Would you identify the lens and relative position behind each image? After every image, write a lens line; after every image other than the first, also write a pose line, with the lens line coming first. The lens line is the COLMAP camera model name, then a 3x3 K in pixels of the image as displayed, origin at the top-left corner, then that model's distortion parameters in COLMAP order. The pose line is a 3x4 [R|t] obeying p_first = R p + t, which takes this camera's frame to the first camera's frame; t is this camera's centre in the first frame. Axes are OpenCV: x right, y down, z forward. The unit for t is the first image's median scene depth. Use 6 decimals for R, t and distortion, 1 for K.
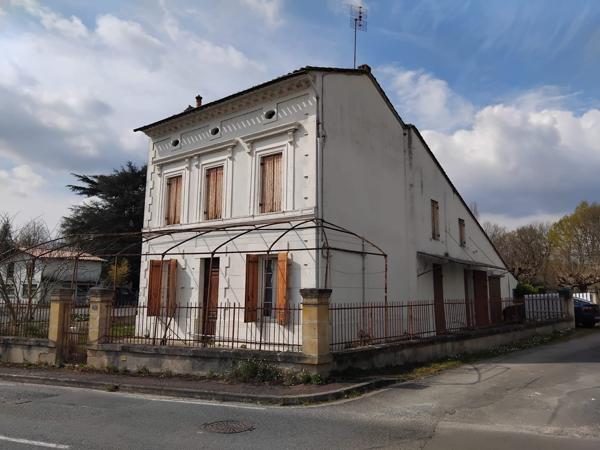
lens RADIAL K [[435.2, 0, 300.0], [0, 435.2, 225.0], [0, 0, 1]] dist [0.088994, -0.124512]
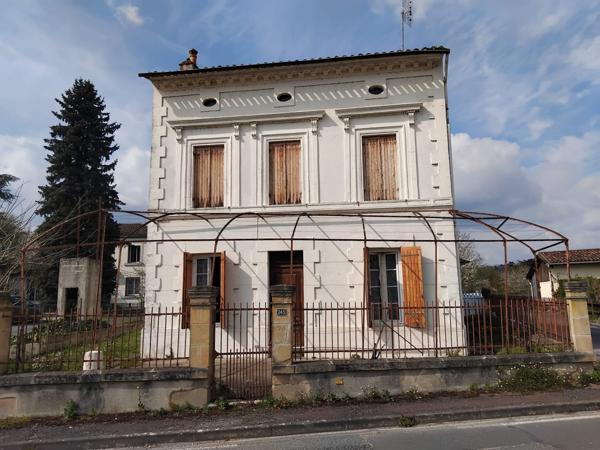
lens RADIAL K [[435.2, 0, 300.0], [0, 435.2, 225.0], [0, 0, 1]] dist [0.088994, -0.124512]
pose [[0.874397, 0.054273, 0.482166, -0.621966], [-0.047085, 0.998526, -0.027007, 0.051645], [-0.482921, 0.000912, 0.875663, 0.302407]]
